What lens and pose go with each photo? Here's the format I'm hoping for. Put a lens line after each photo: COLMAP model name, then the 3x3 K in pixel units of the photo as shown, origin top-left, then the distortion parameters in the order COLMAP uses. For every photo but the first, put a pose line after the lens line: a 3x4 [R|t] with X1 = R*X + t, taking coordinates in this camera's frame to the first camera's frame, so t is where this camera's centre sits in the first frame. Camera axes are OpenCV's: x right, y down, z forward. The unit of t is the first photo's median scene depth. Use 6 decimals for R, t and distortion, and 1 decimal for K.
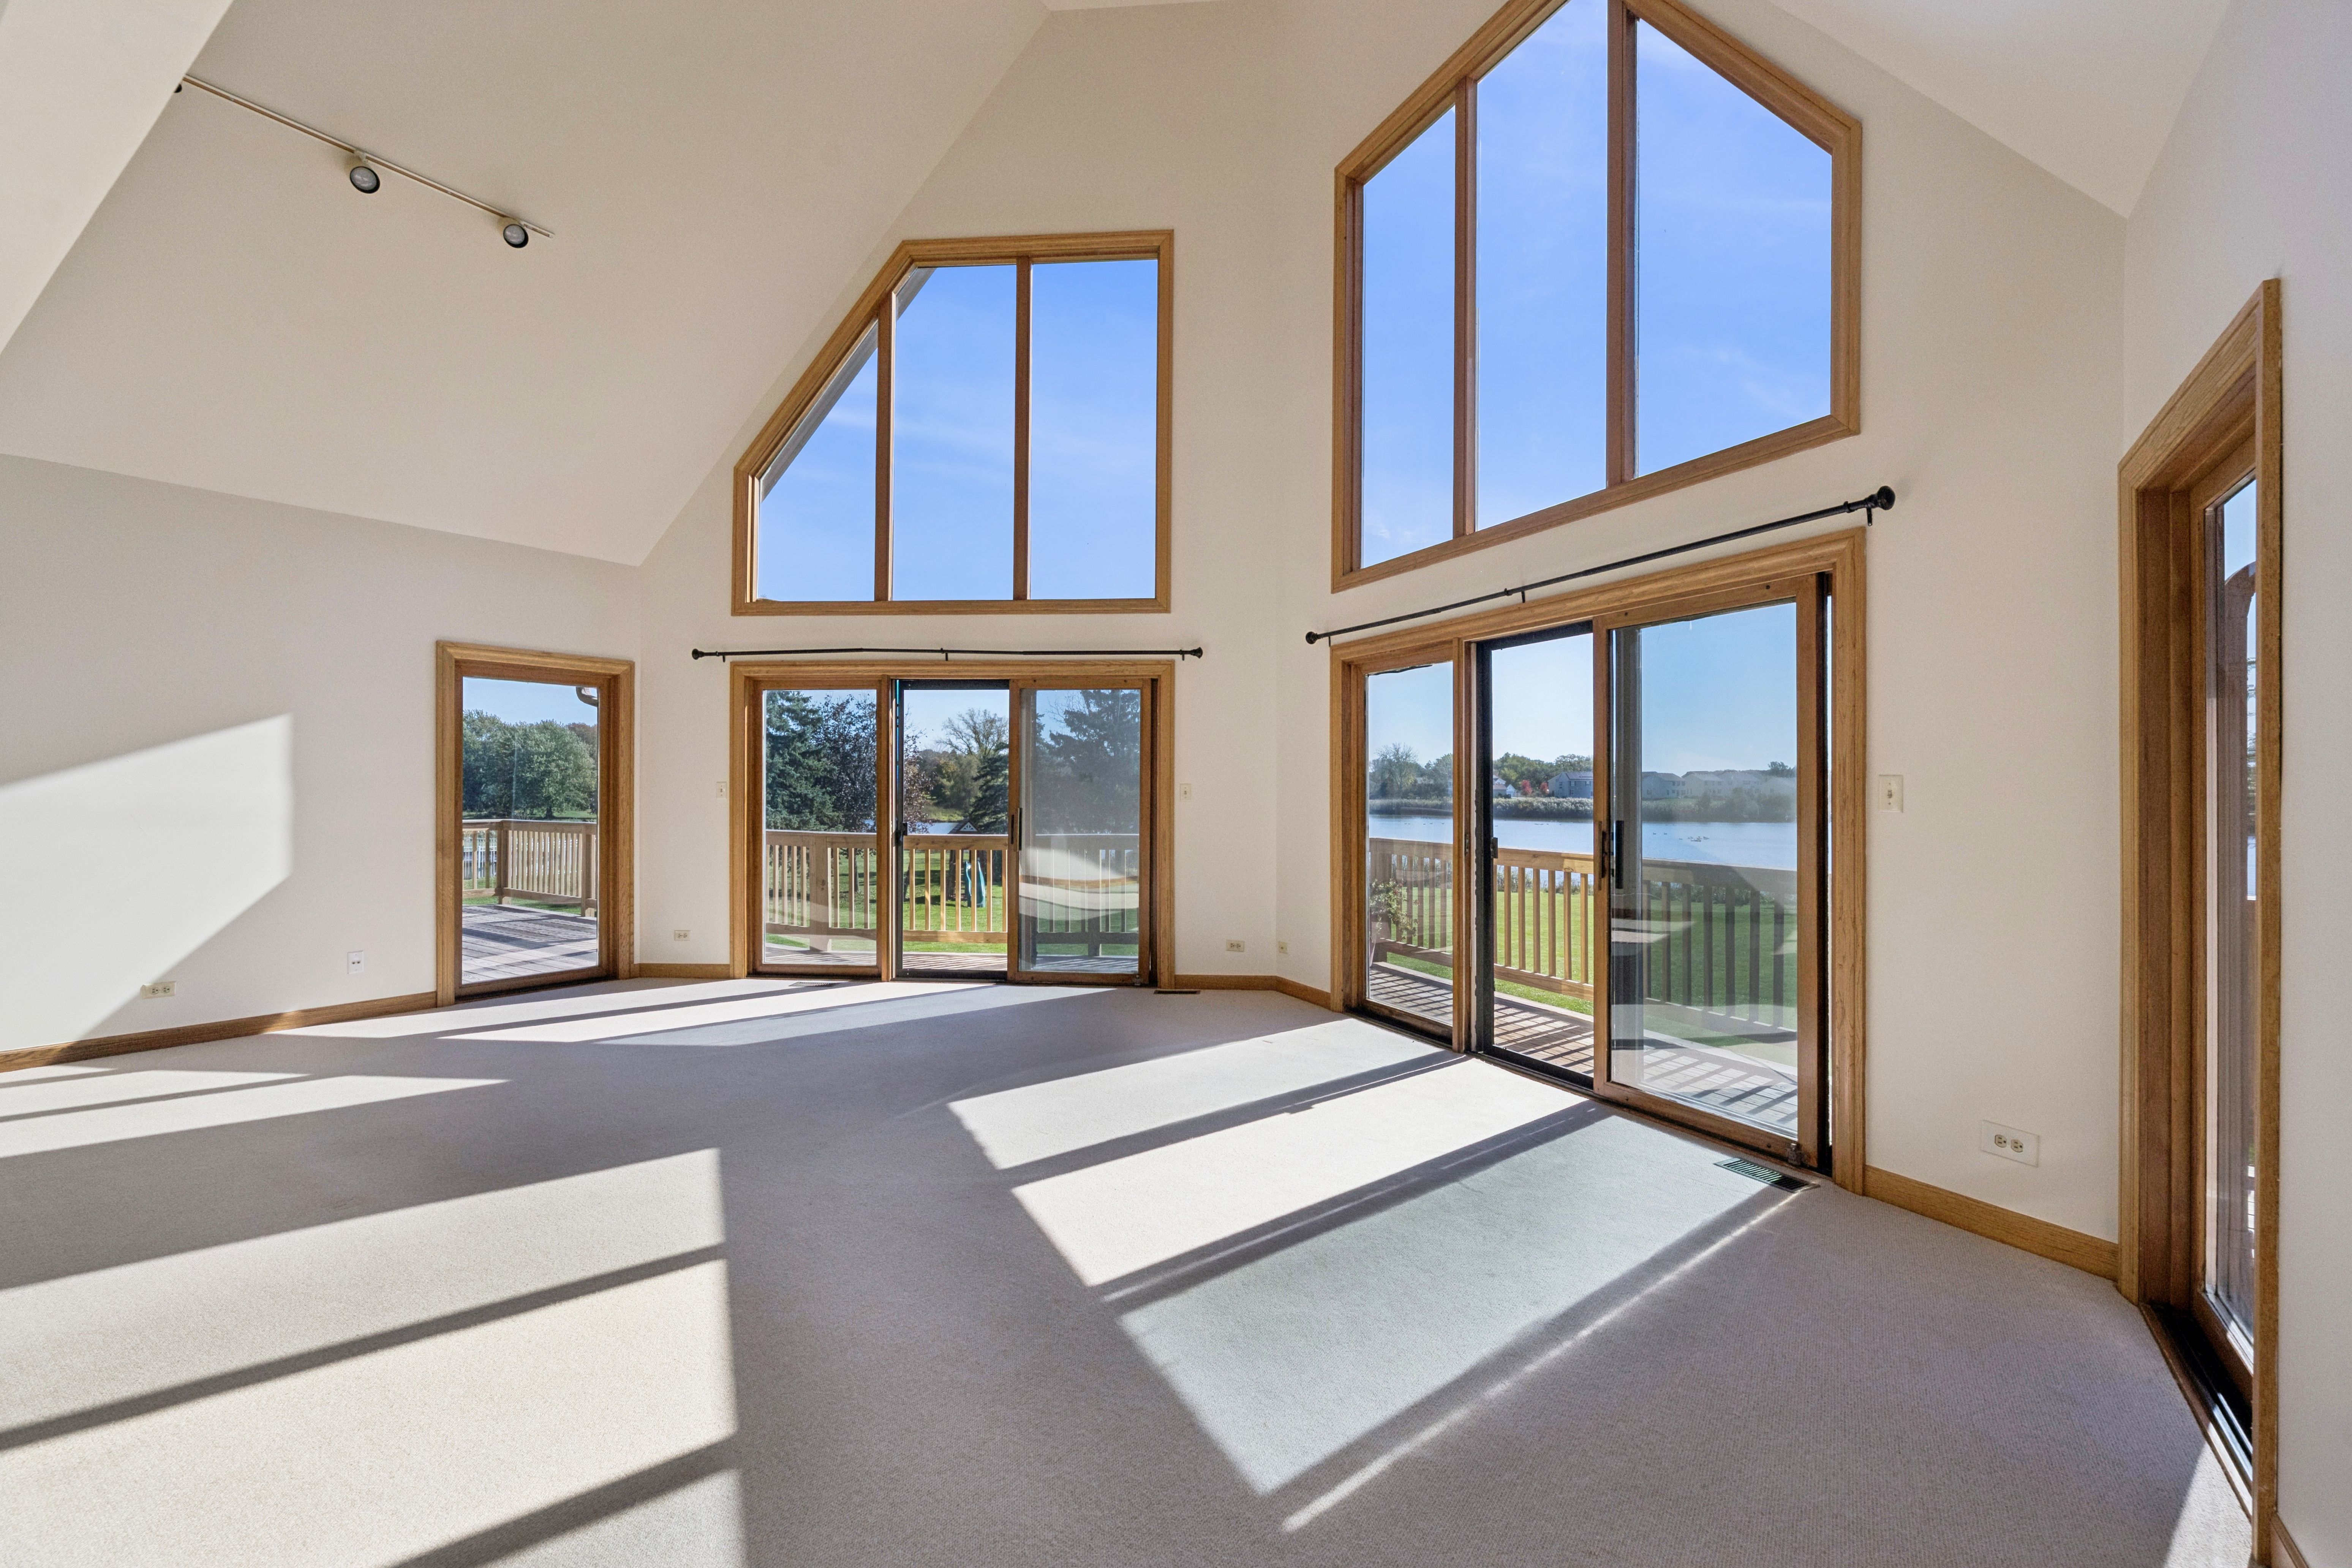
lens RADIAL K [[1001.5, 0, 1173.4], [0, 1001.5, 784.0], [0, 0, 1]] dist [-0.009694, 0.000495]
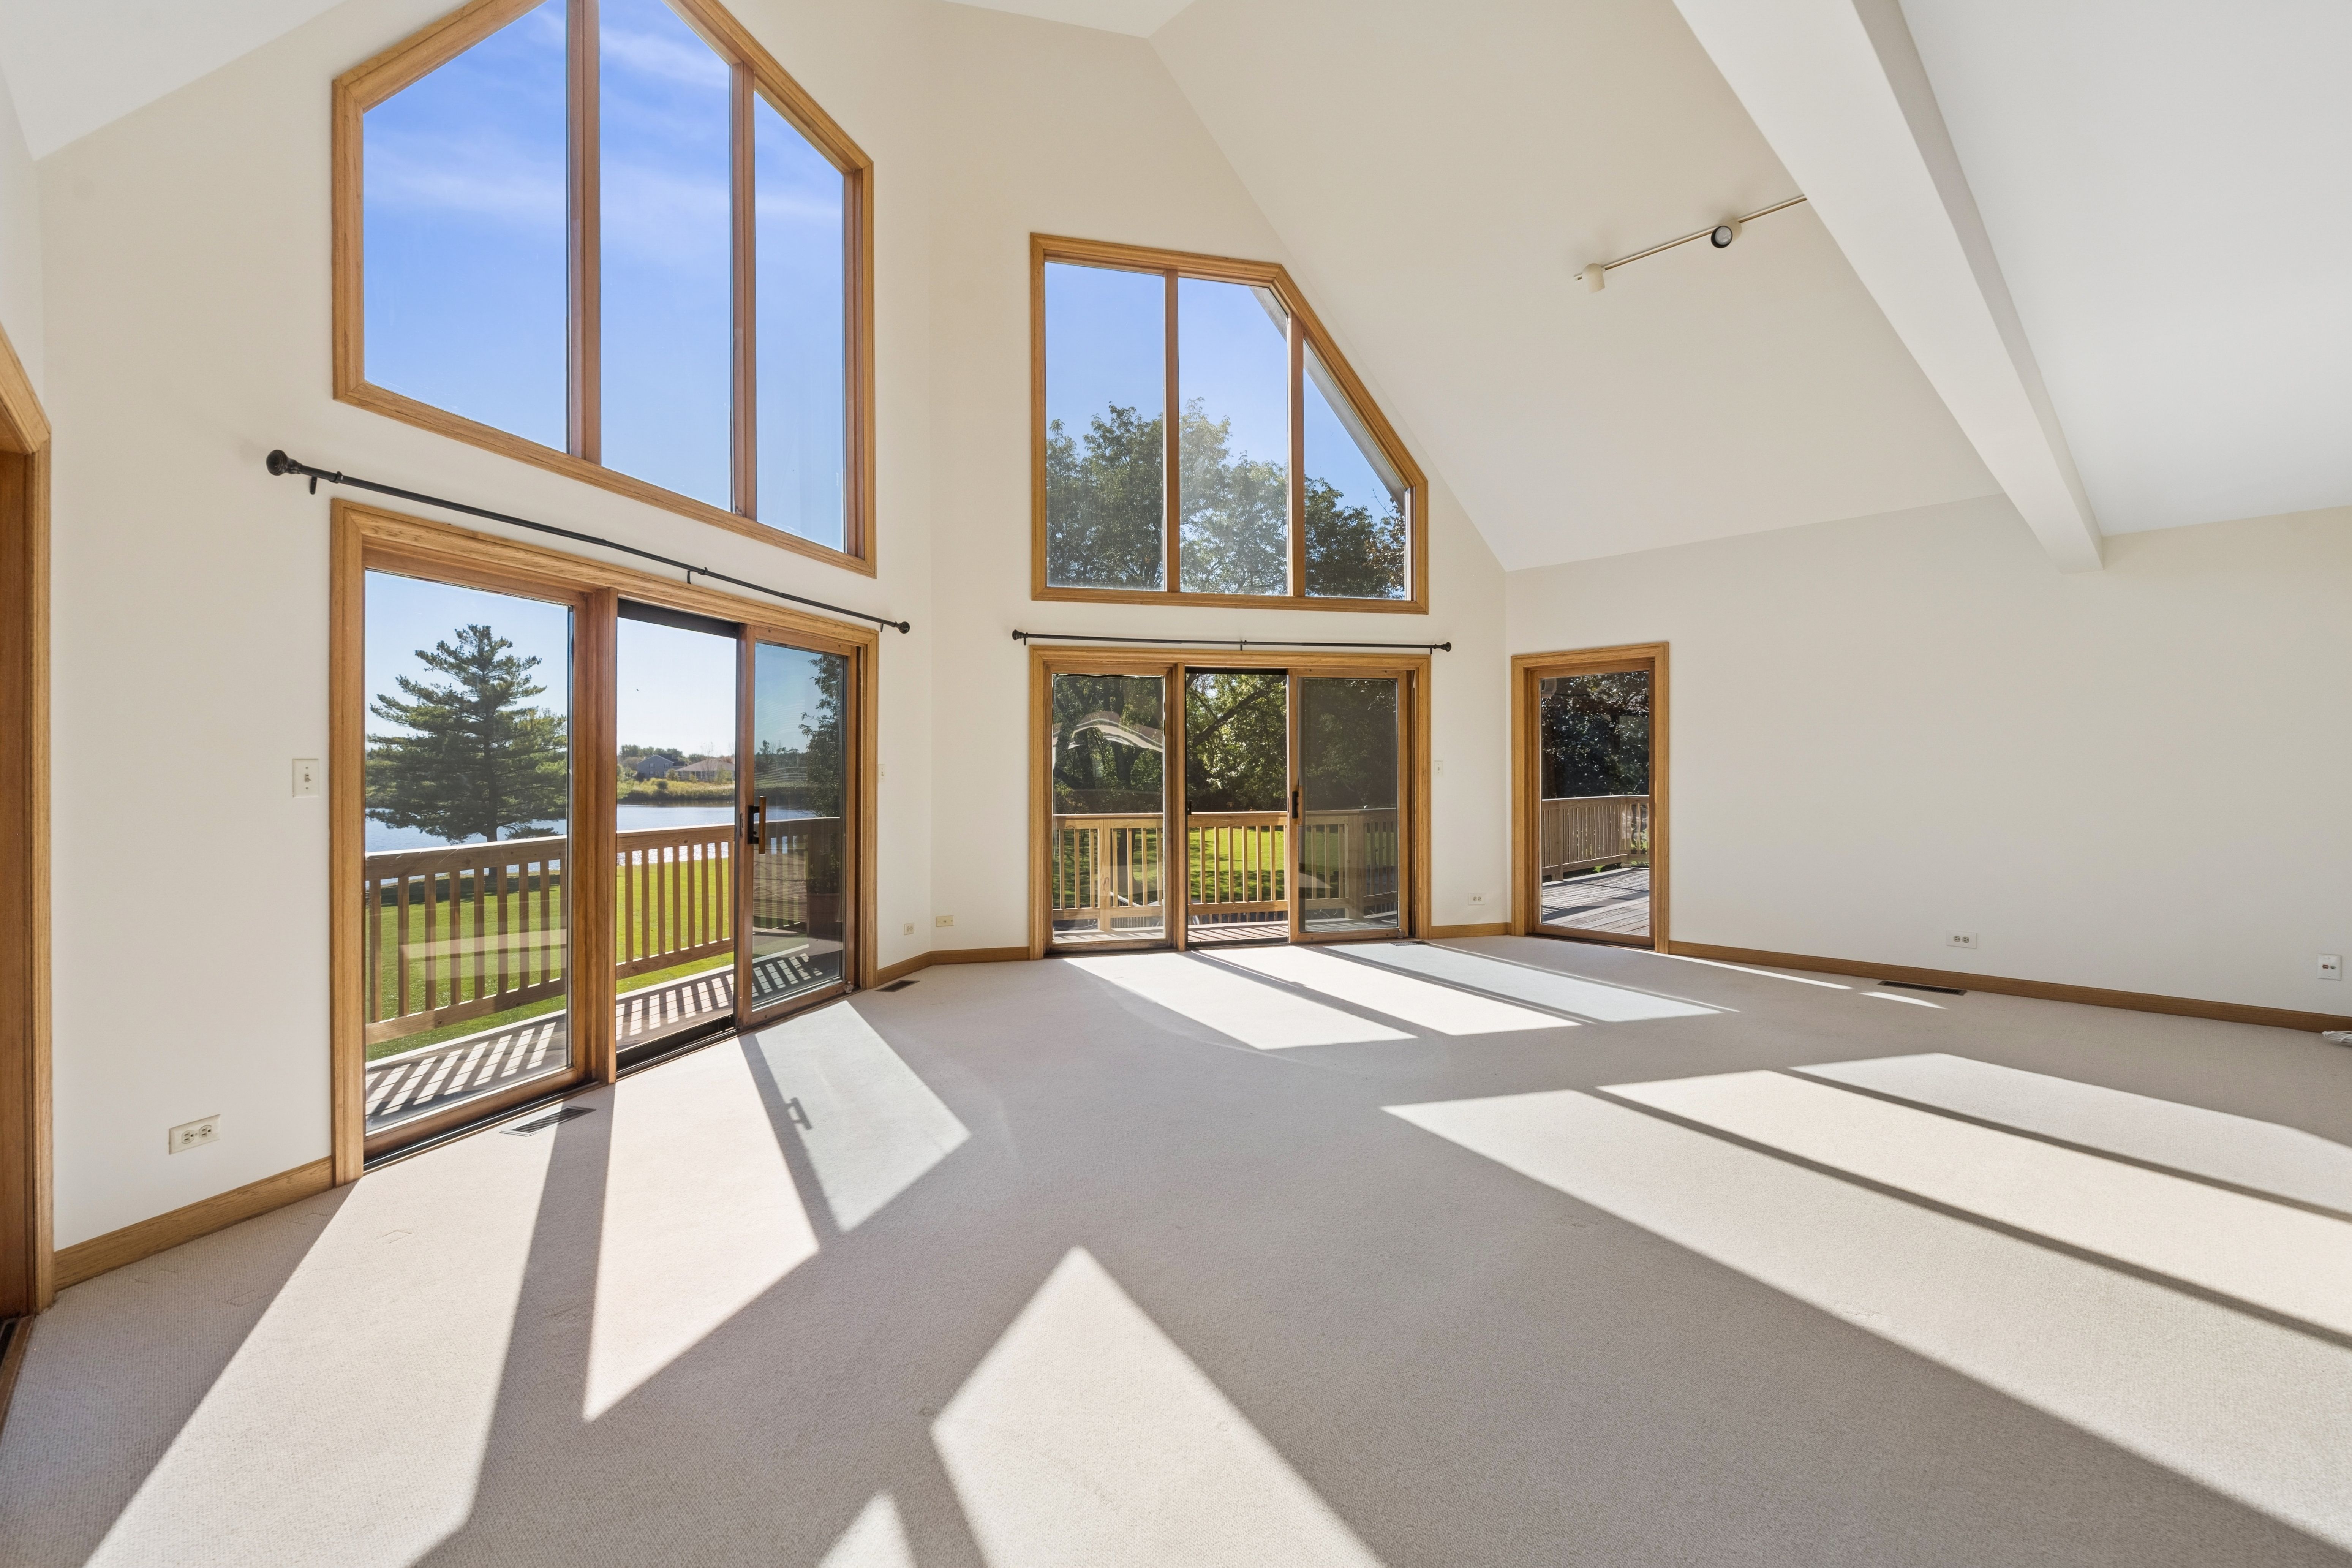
lens RADIAL K [[1001.5, 0, 1167.8], [0, 1001.5, 761.6], [0, 0, 1]] dist [-0.009694, 0.000495]
pose [[0.196629, 0.004106, 0.980469, -0.814842], [-0.000965, 0.999992, -0.003994, 0.001130], [-0.980478, -0.000161, 0.196631, 0.533818]]
